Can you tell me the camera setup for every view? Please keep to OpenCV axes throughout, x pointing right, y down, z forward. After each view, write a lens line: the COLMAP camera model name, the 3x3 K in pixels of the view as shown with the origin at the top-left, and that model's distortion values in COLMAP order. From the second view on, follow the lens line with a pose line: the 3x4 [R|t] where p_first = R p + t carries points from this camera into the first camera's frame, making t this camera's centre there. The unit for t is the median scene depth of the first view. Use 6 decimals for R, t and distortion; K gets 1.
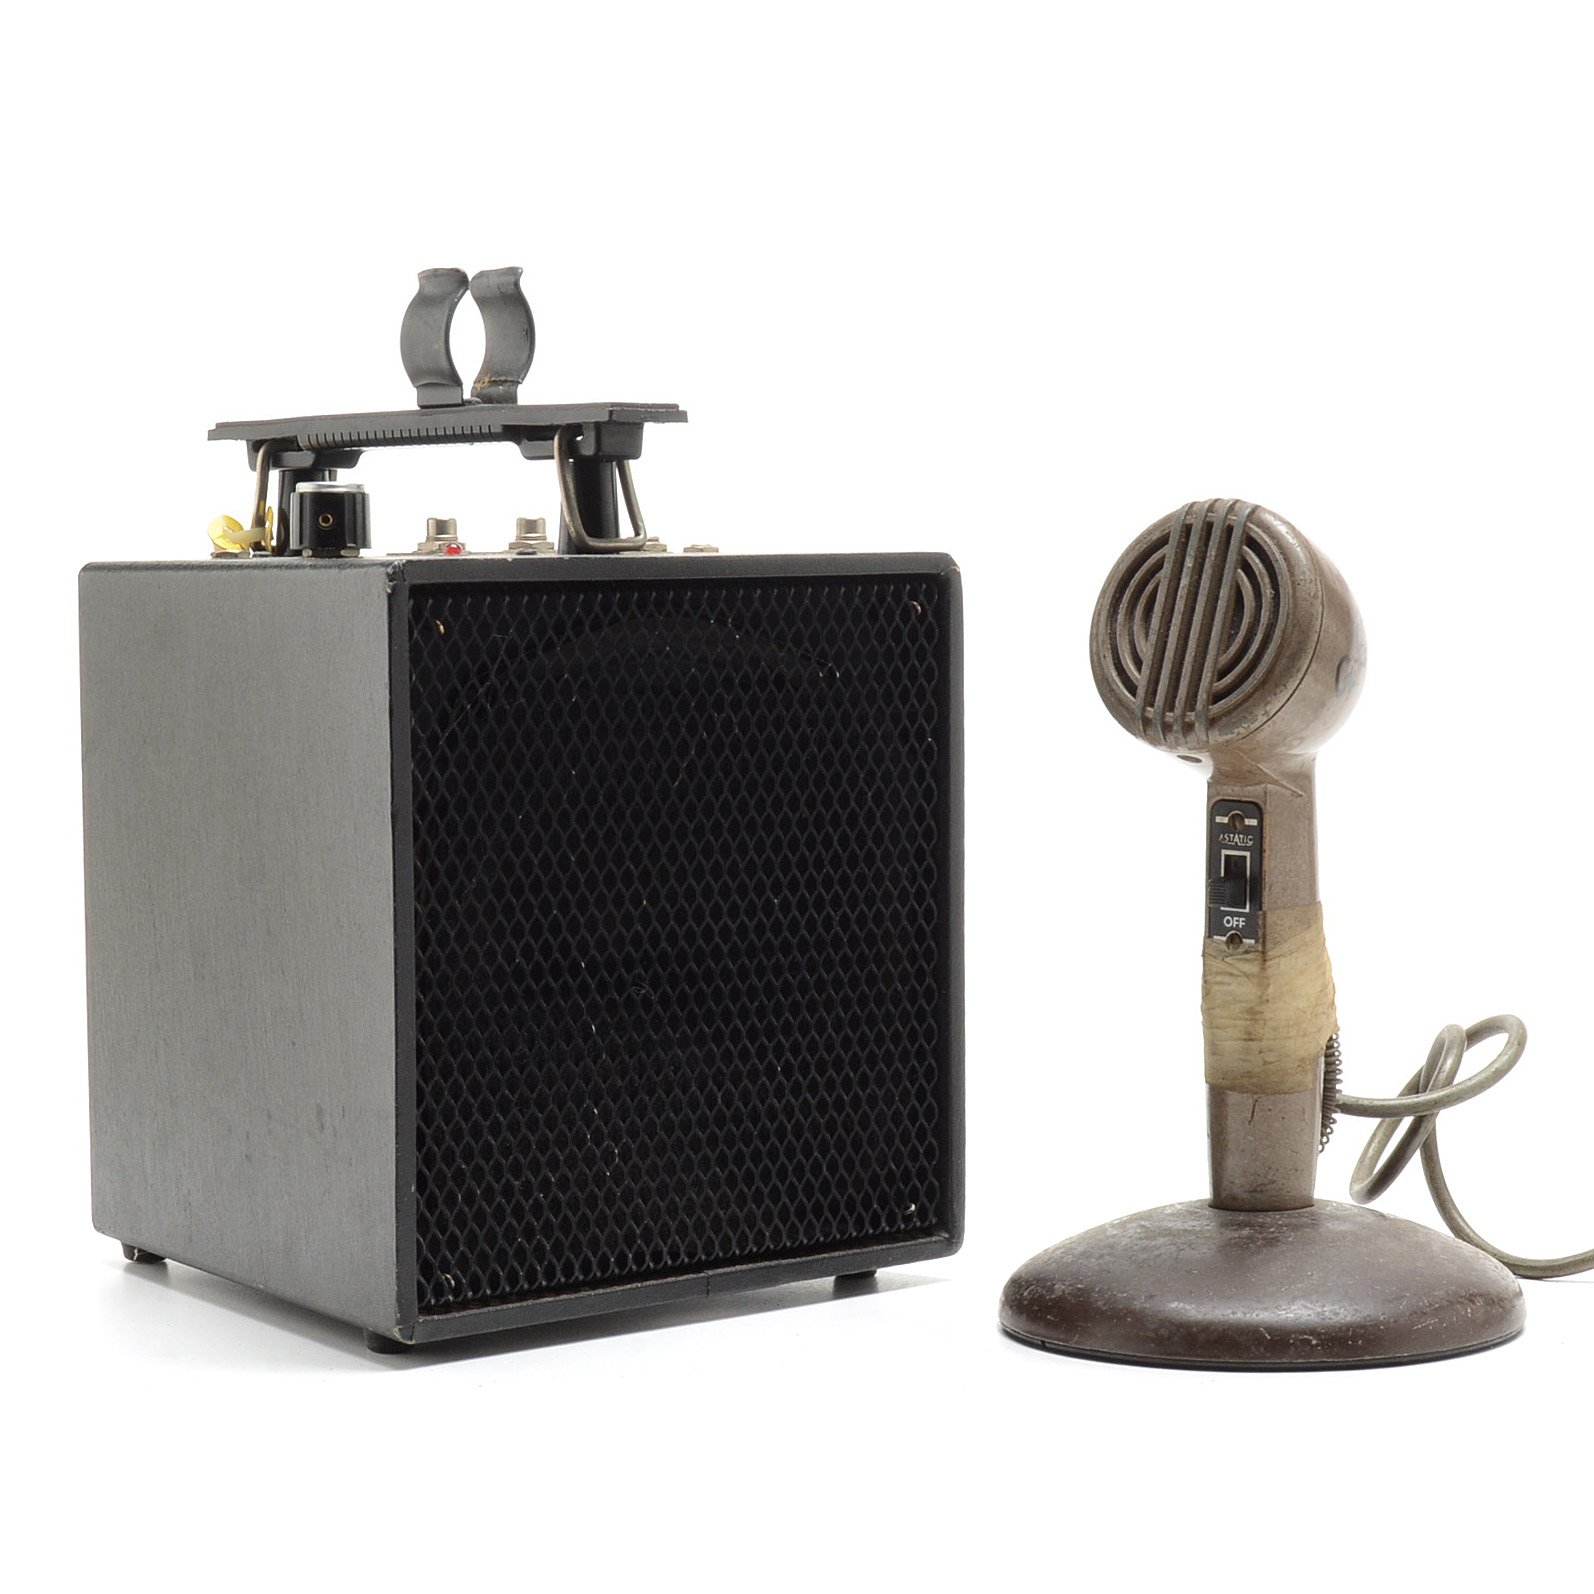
lens RADIAL K [[4020.7, 0, 797.0], [0, 4020.7, 797.0], [0, 0, 1]] dist [-0.102335, -0.450556]
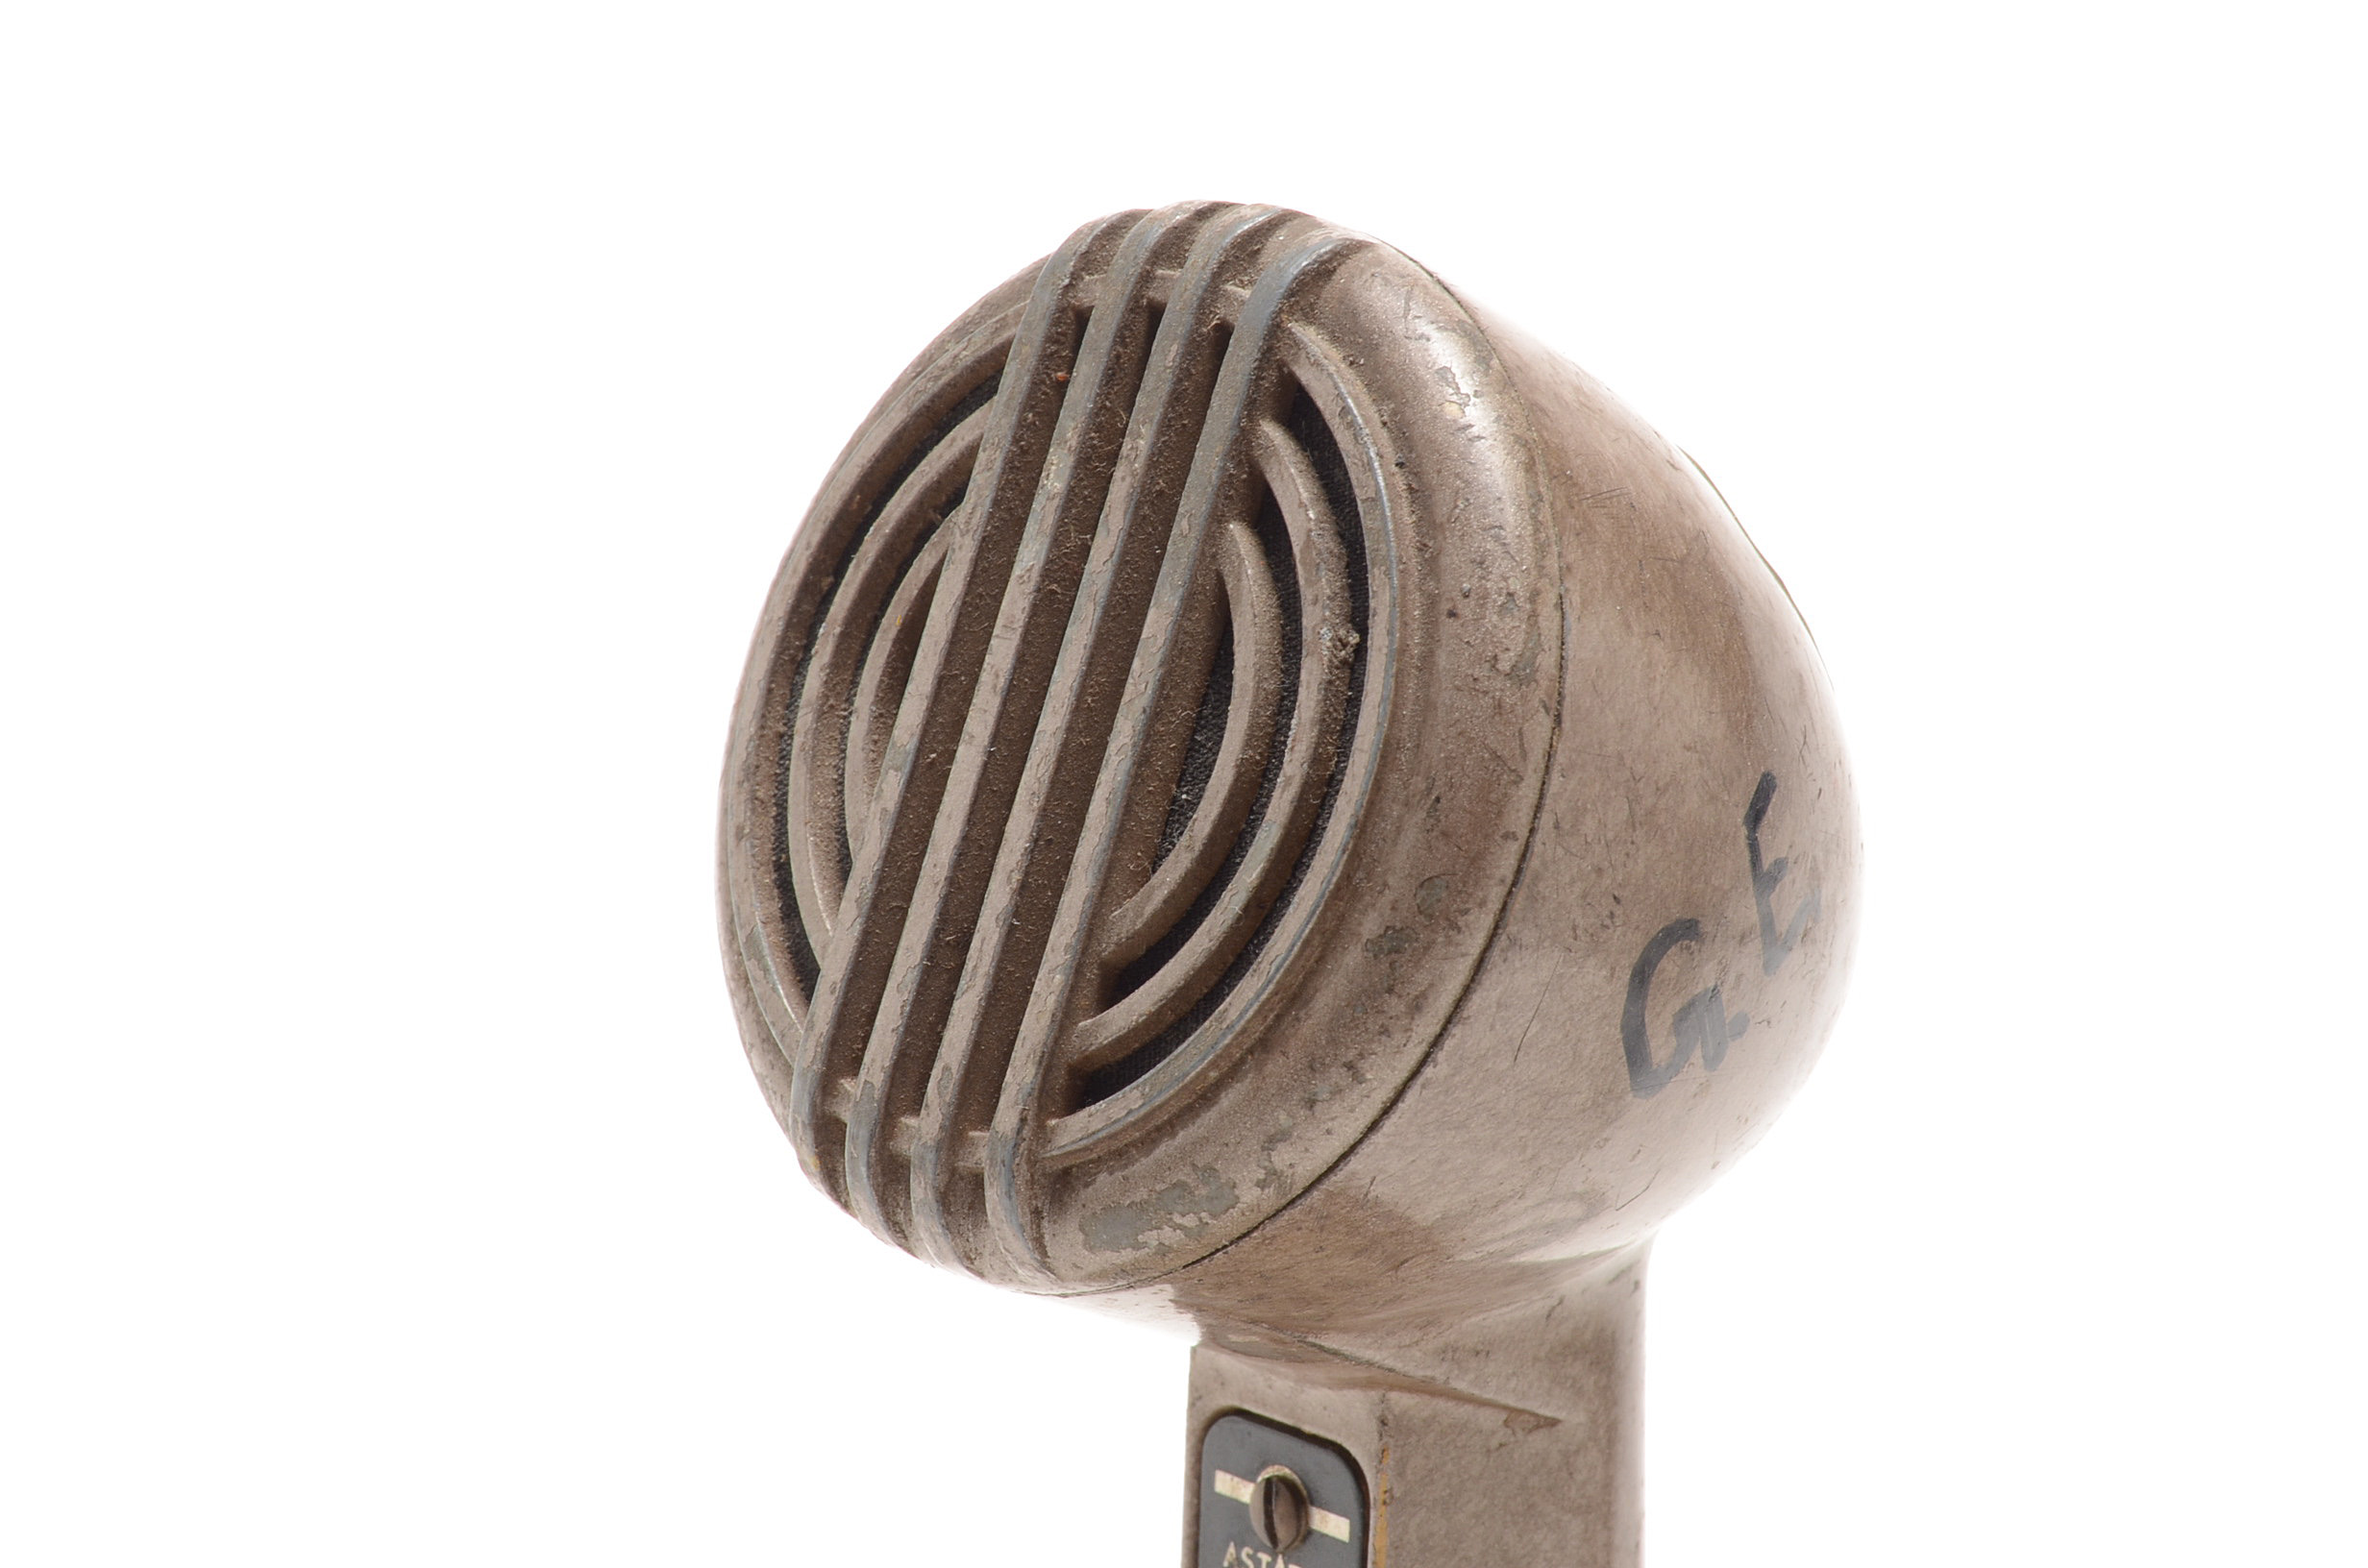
lens RADIAL K [[5087.2, 0, 1184.0], [0, 5087.2, 784.0], [0, 0, 1]] dist [-0.072872, -0.075434]
pose [[0.987091, 0.058349, -0.149152, 0.147891], [-0.047514, 0.996035, 0.075205, -0.061976], [0.152949, -0.067147, 0.985950, 0.692875]]
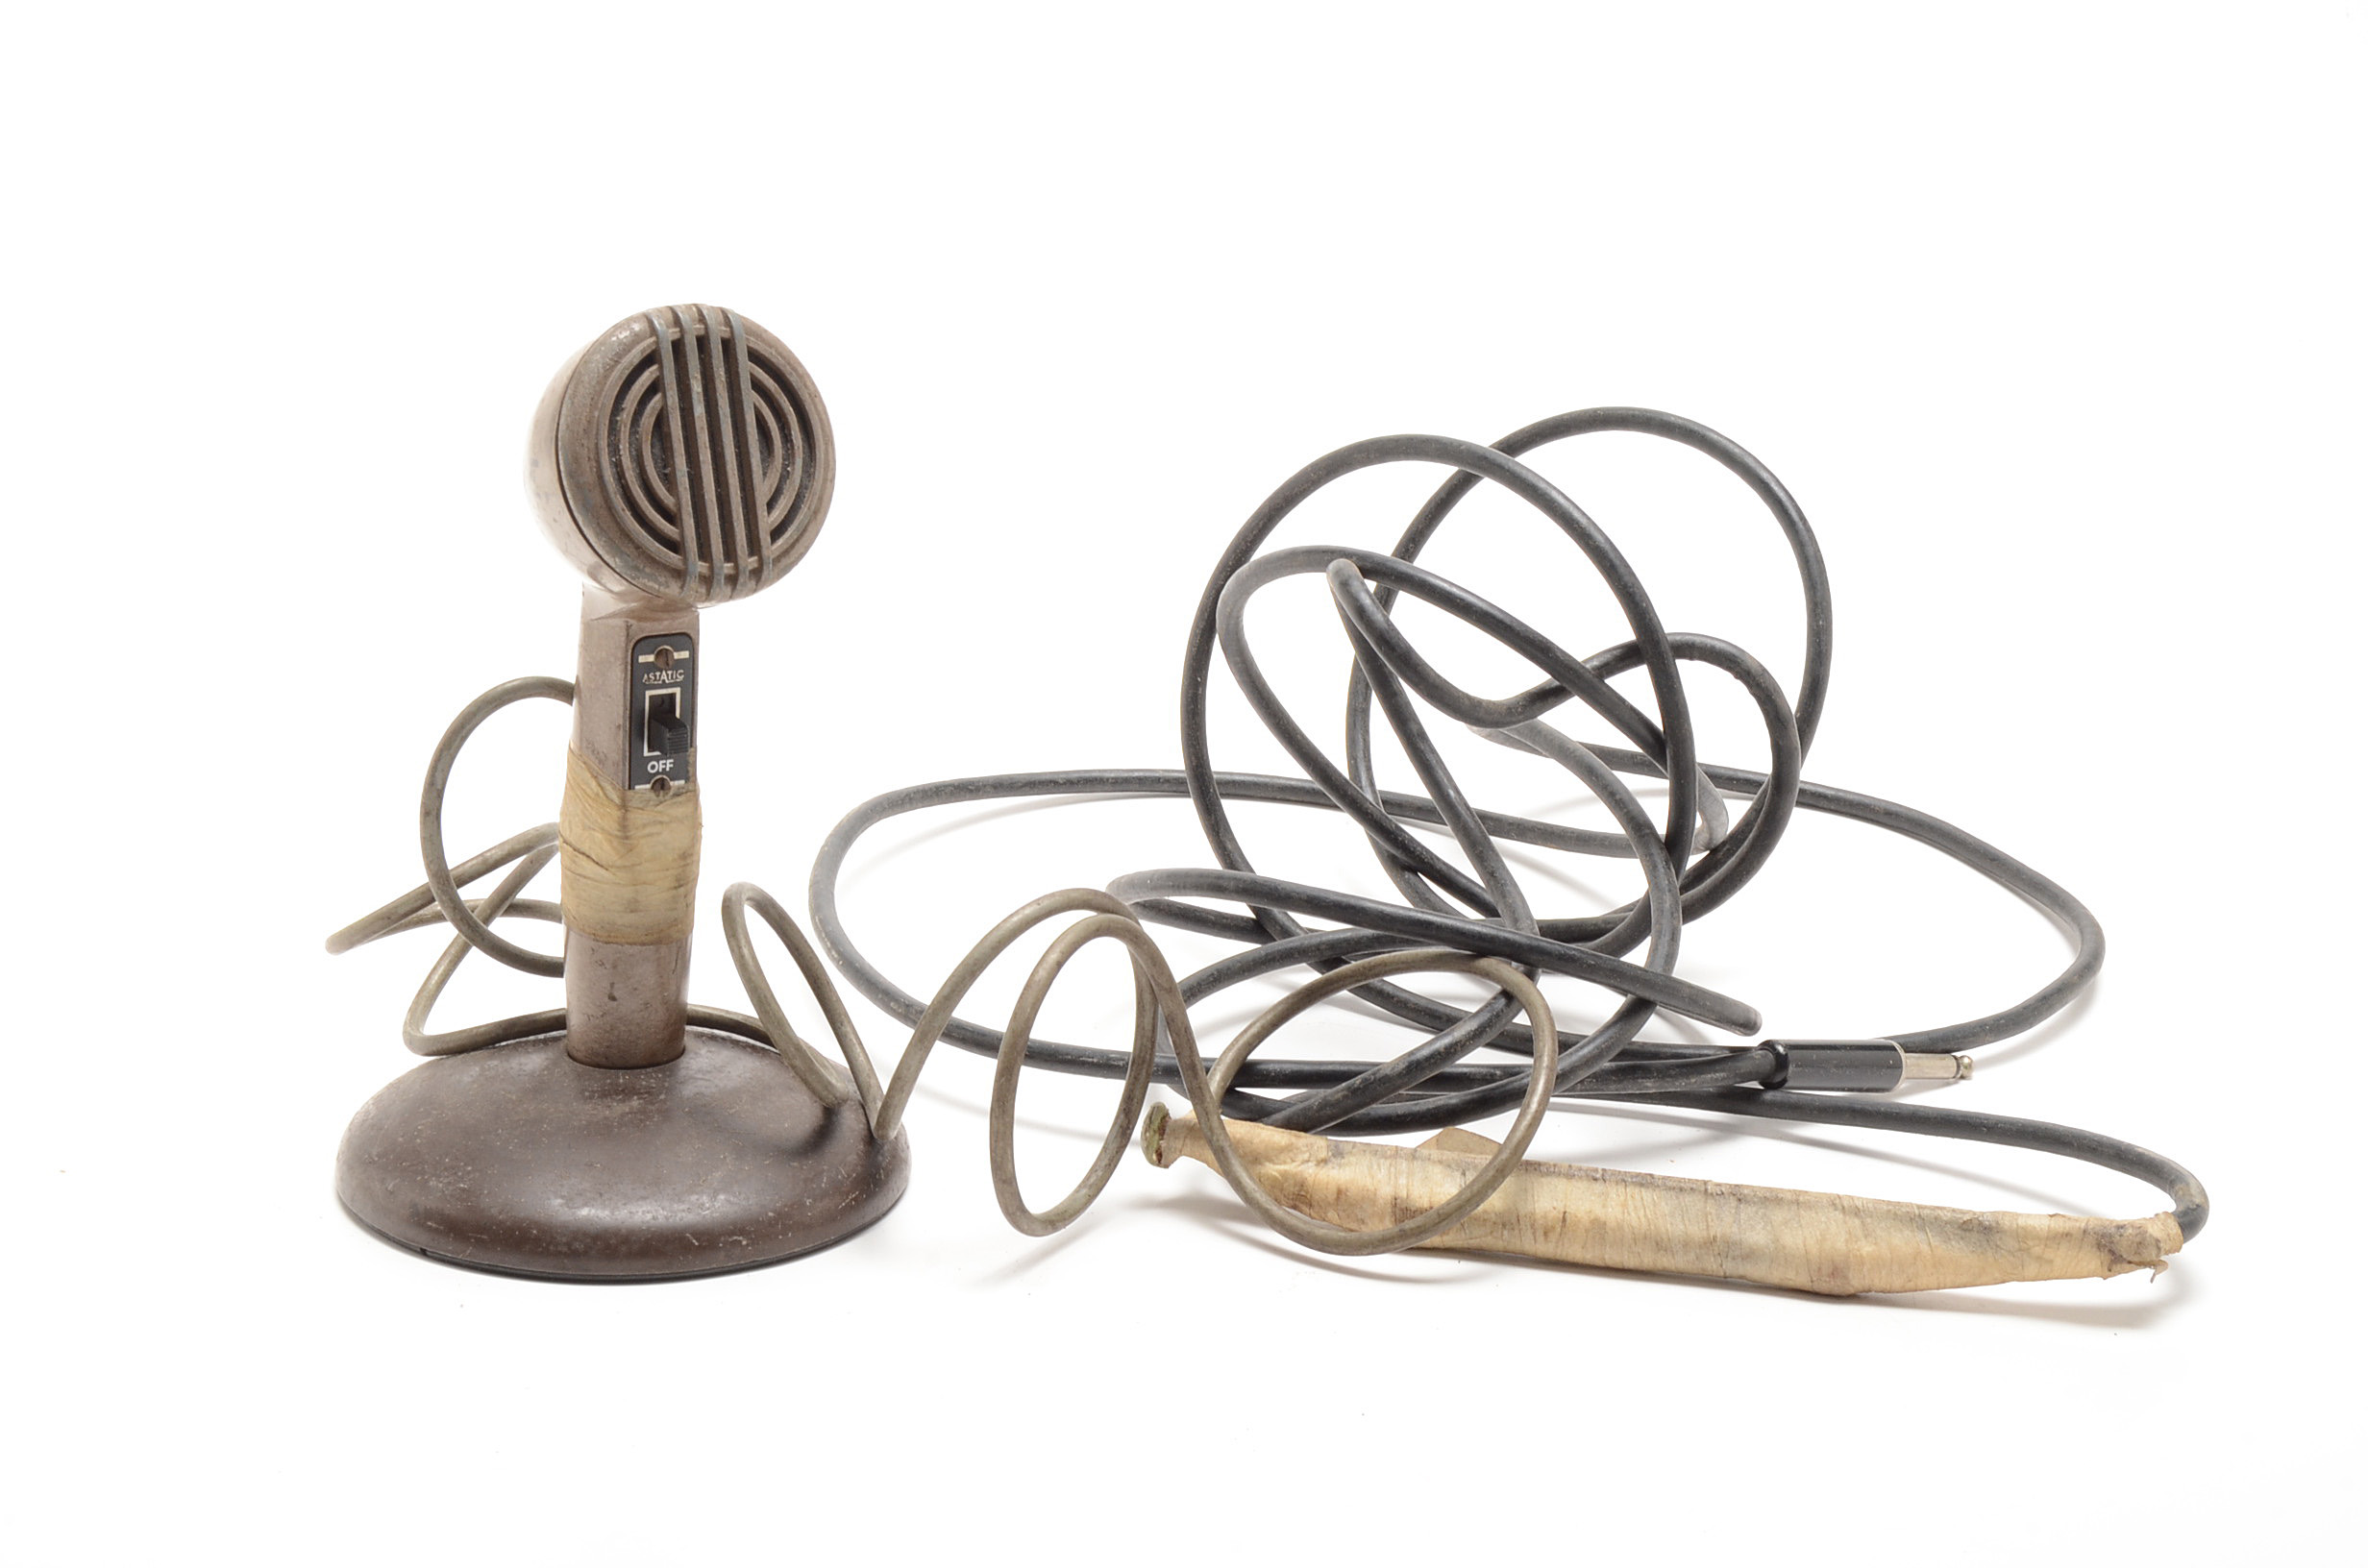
lens RADIAL K [[3652.7, 0, 1184.0], [0, 3652.7, 784.0], [0, 0, 1]] dist [0.006952, 0.007136]
pose [[0.333704, -0.269214, 0.903419, -0.591484], [0.026047, 0.960621, 0.276638, -0.188067], [-0.942318, -0.068784, 0.327576, 0.625003]]
